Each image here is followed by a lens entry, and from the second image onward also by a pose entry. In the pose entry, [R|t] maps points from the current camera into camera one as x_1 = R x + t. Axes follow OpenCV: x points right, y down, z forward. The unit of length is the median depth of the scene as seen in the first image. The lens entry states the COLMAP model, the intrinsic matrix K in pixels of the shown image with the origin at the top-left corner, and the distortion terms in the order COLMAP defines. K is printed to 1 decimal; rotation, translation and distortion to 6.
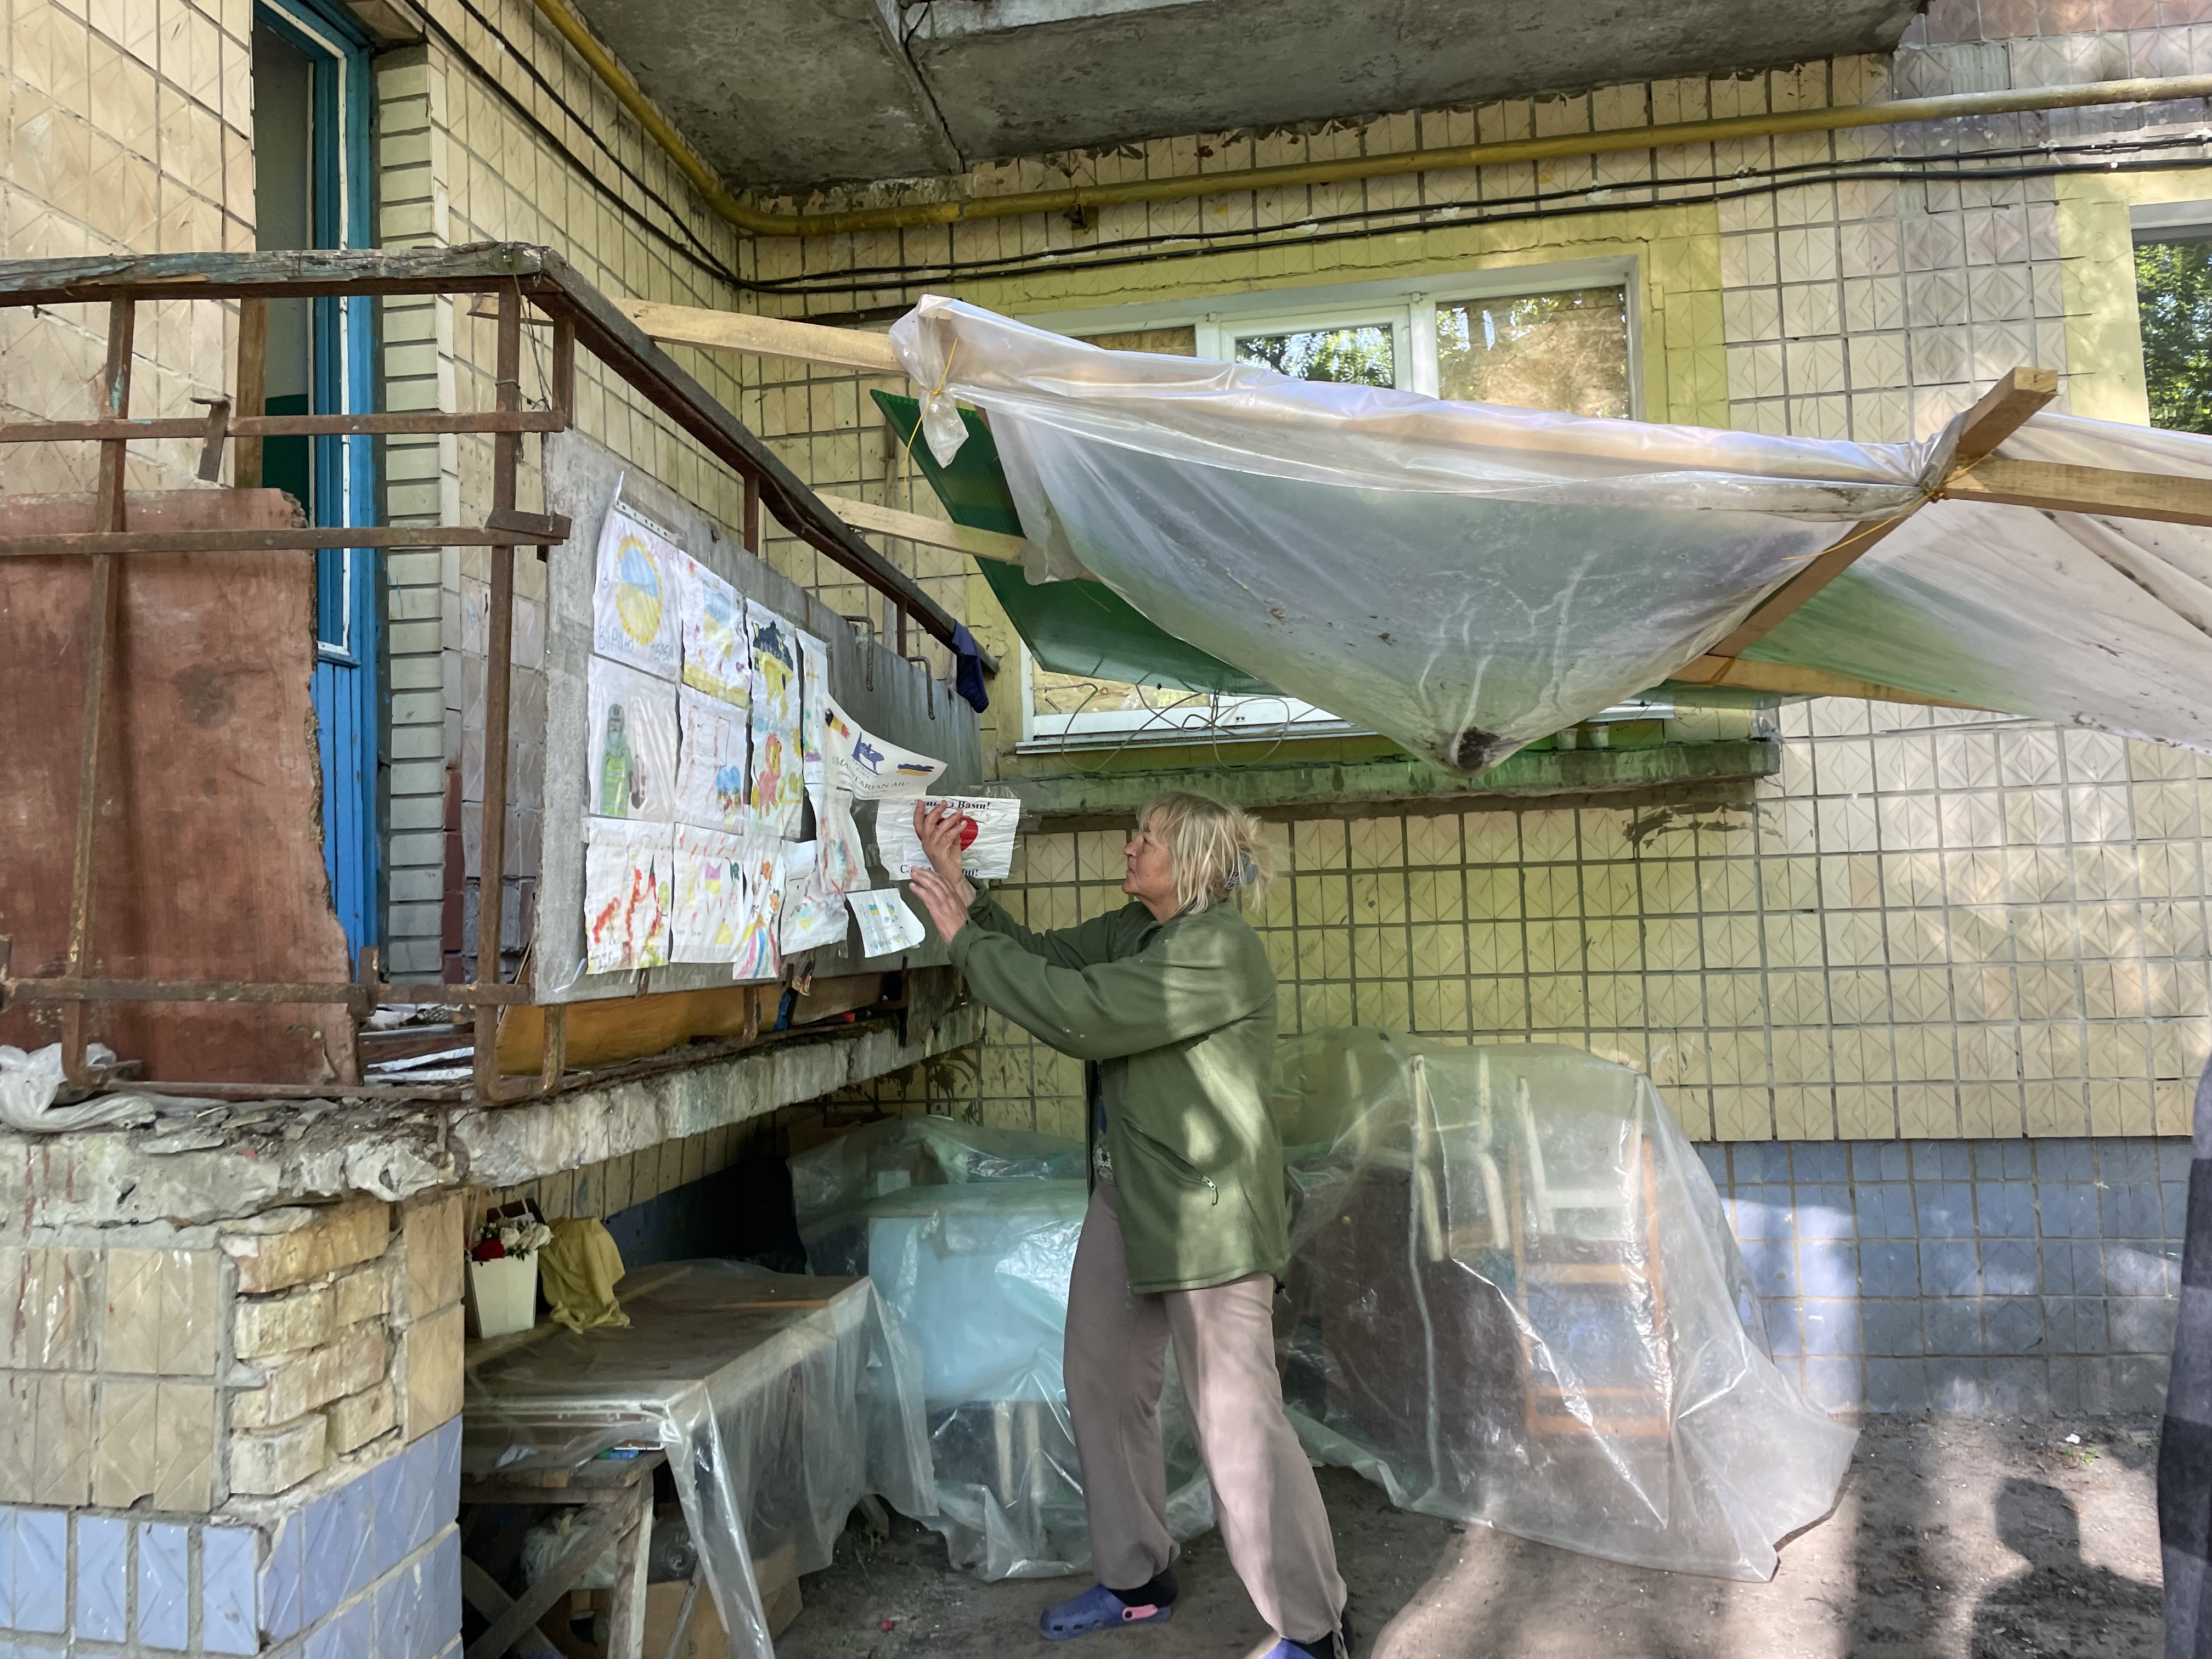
lens RADIAL K [[1665.0, 0, 1100.8], [0, 1665.0, 866.9], [0, 0, 1]] dist [0.100013, -0.138266]
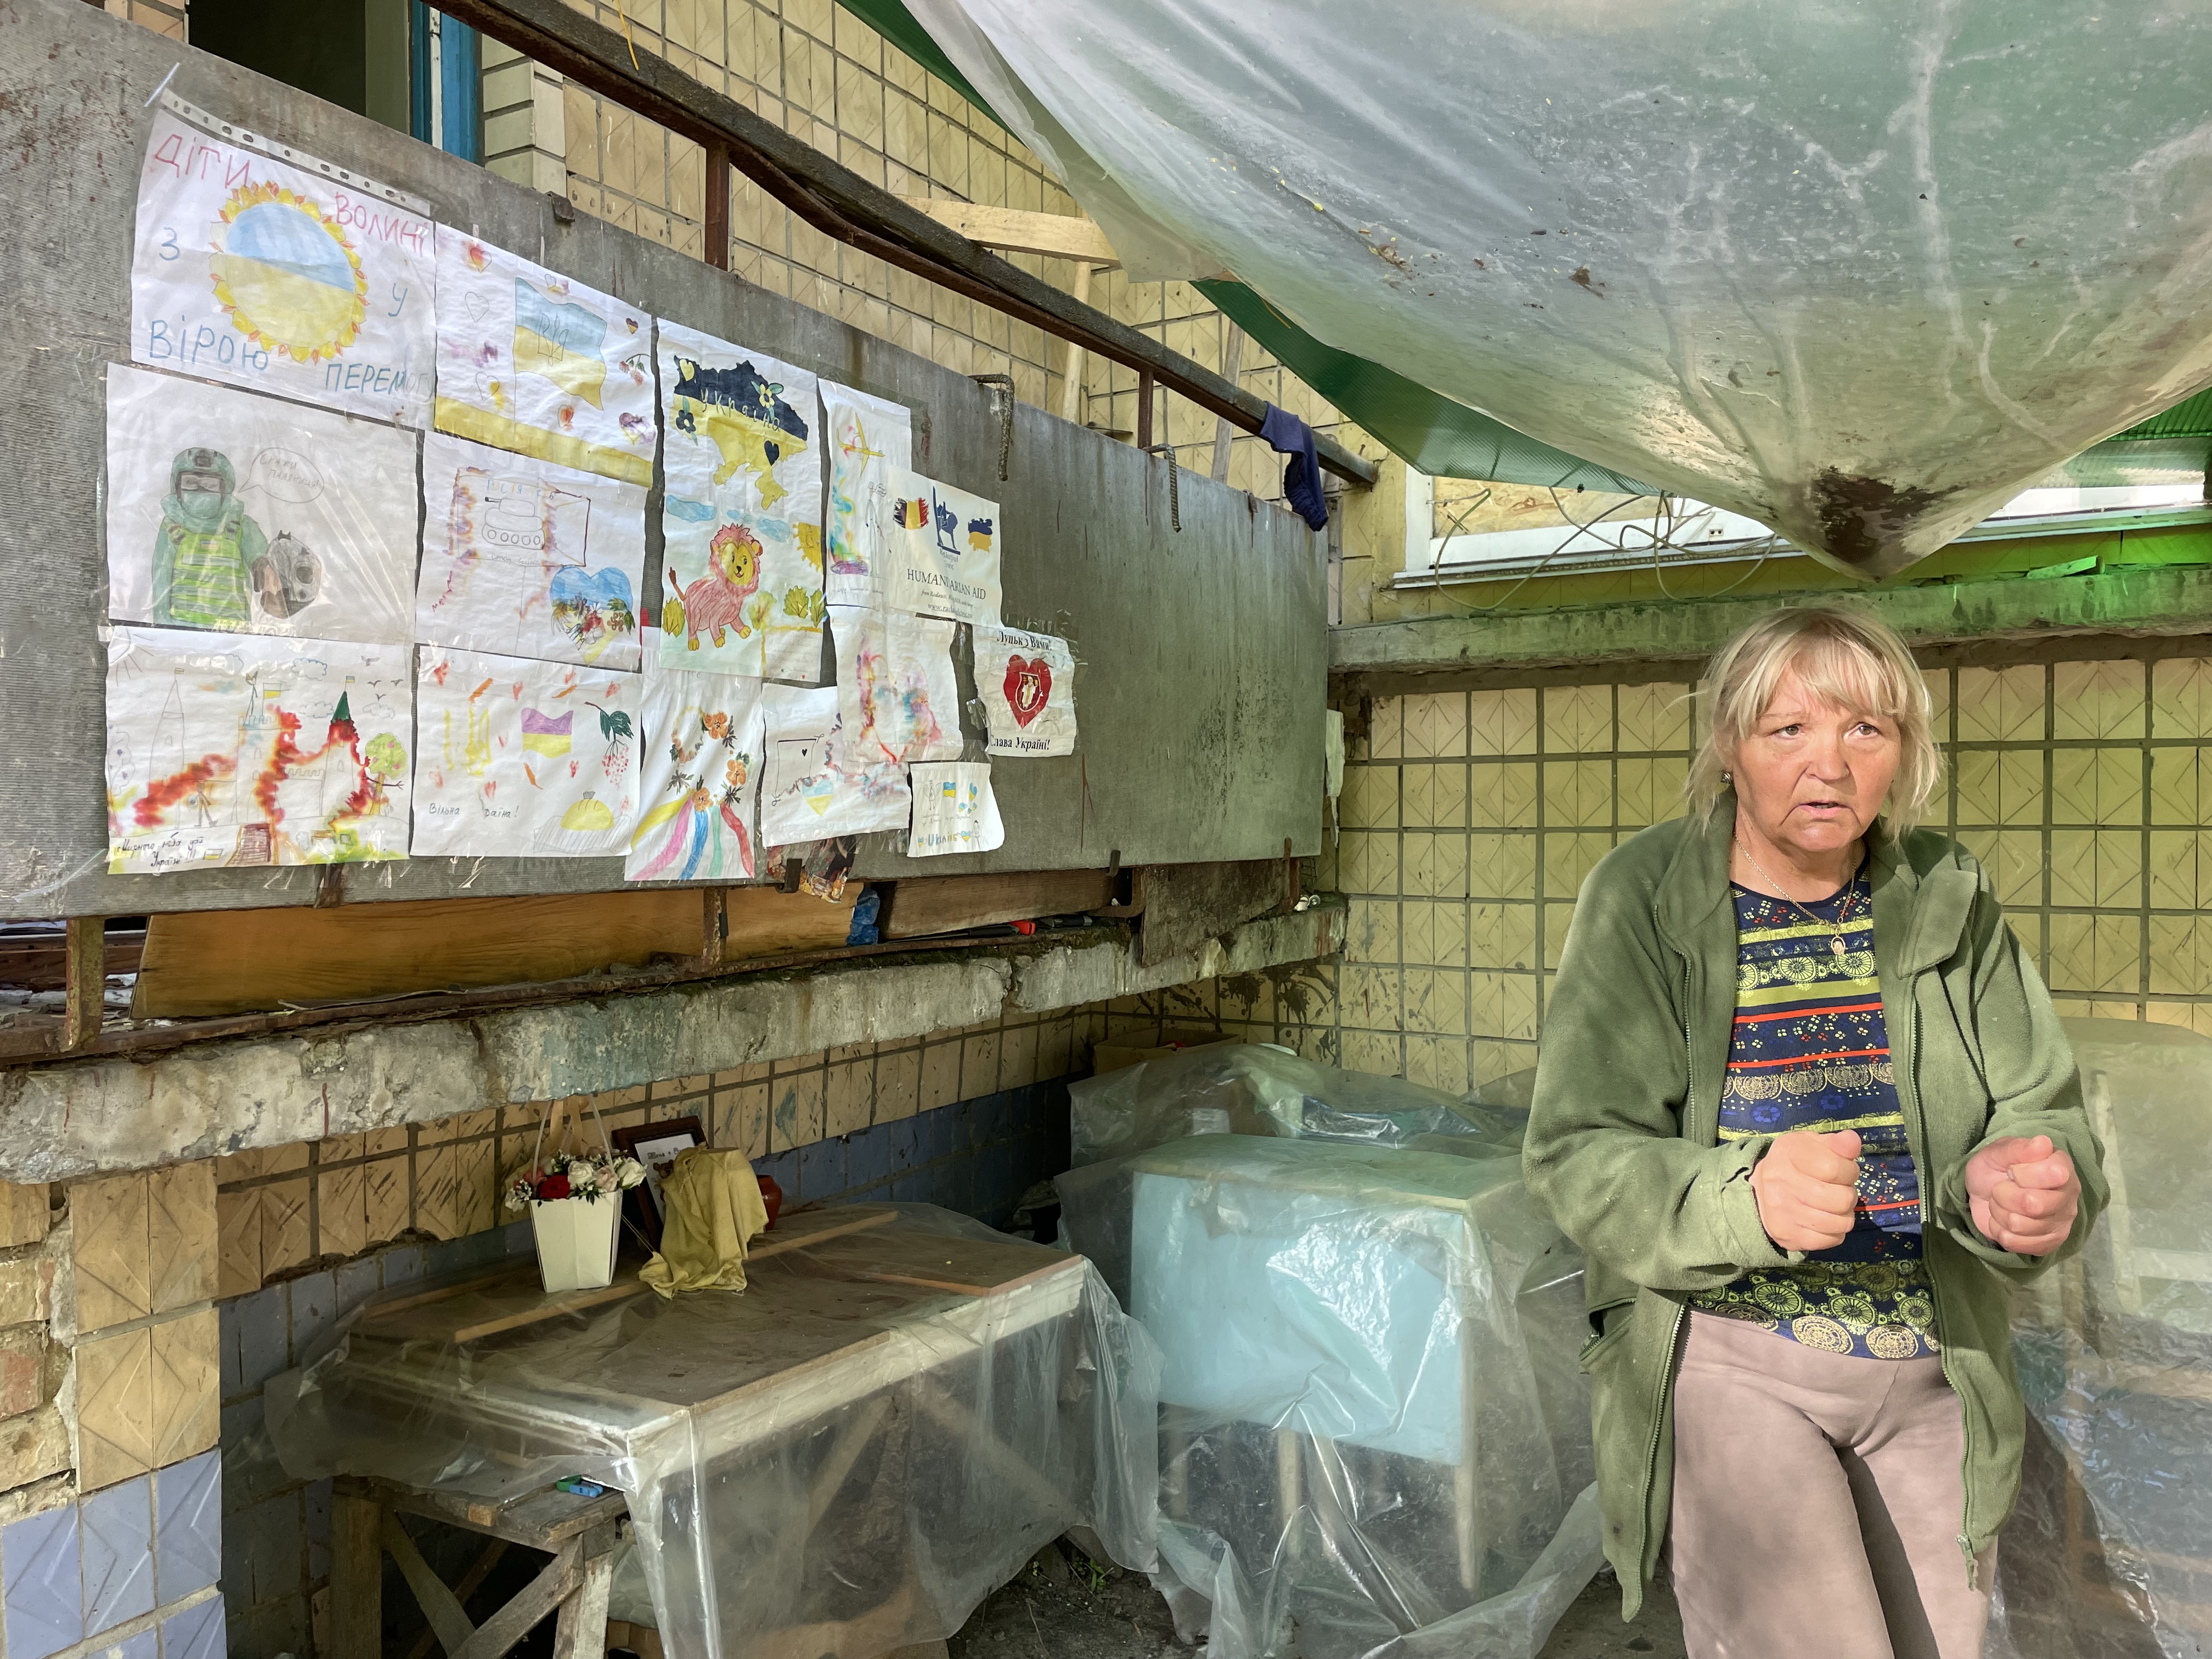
lens RADIAL K [[1665.0, 0, 1100.8], [0, 1665.0, 866.9], [0, 0, 1]] dist [0.100013, -0.138266]
pose [[0.927104, 0.044976, -0.372097, 0.172664], [-0.016924, 0.996785, 0.078314, 0.002899], [0.374423, -0.066307, 0.924884, 0.334965]]
